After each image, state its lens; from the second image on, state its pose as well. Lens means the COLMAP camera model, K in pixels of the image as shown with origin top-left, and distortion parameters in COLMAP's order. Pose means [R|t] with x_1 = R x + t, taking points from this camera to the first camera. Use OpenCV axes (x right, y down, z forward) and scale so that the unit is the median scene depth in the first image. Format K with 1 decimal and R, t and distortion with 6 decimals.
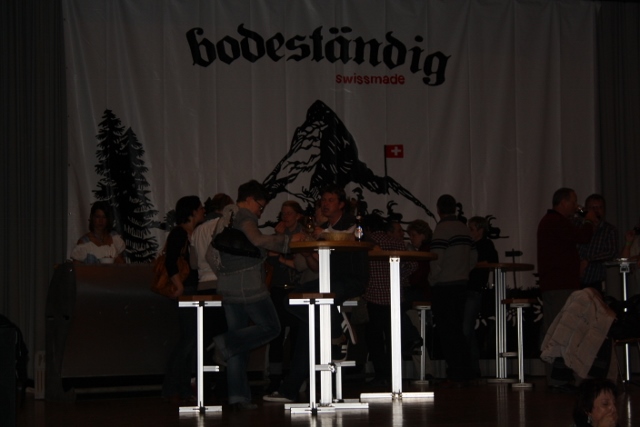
lens RADIAL K [[1552.4, 0, 352.9], [0, 1552.4, 215.5], [0, 0, 1]] dist [0.035117, 0.631314]
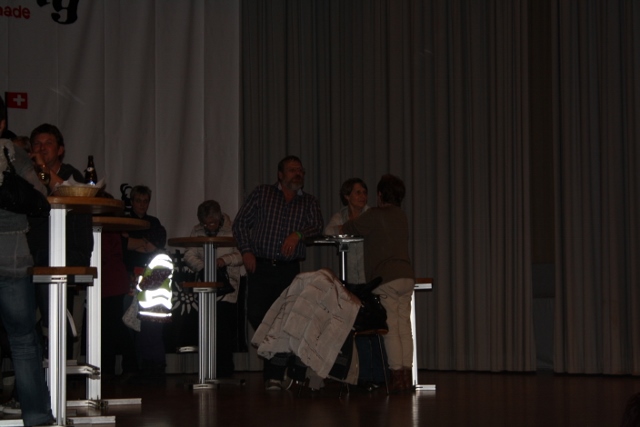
lens RADIAL K [[1552.4, 0, 352.9], [0, 1552.4, 215.5], [0, 0, 1]] dist [0.035117, 0.631314]
pose [[0.930898, 0.028714, 0.364149, -0.130814], [-0.030446, 0.999536, -0.000986, 0.017974], [-0.364008, -0.010169, 0.931340, 0.218213]]
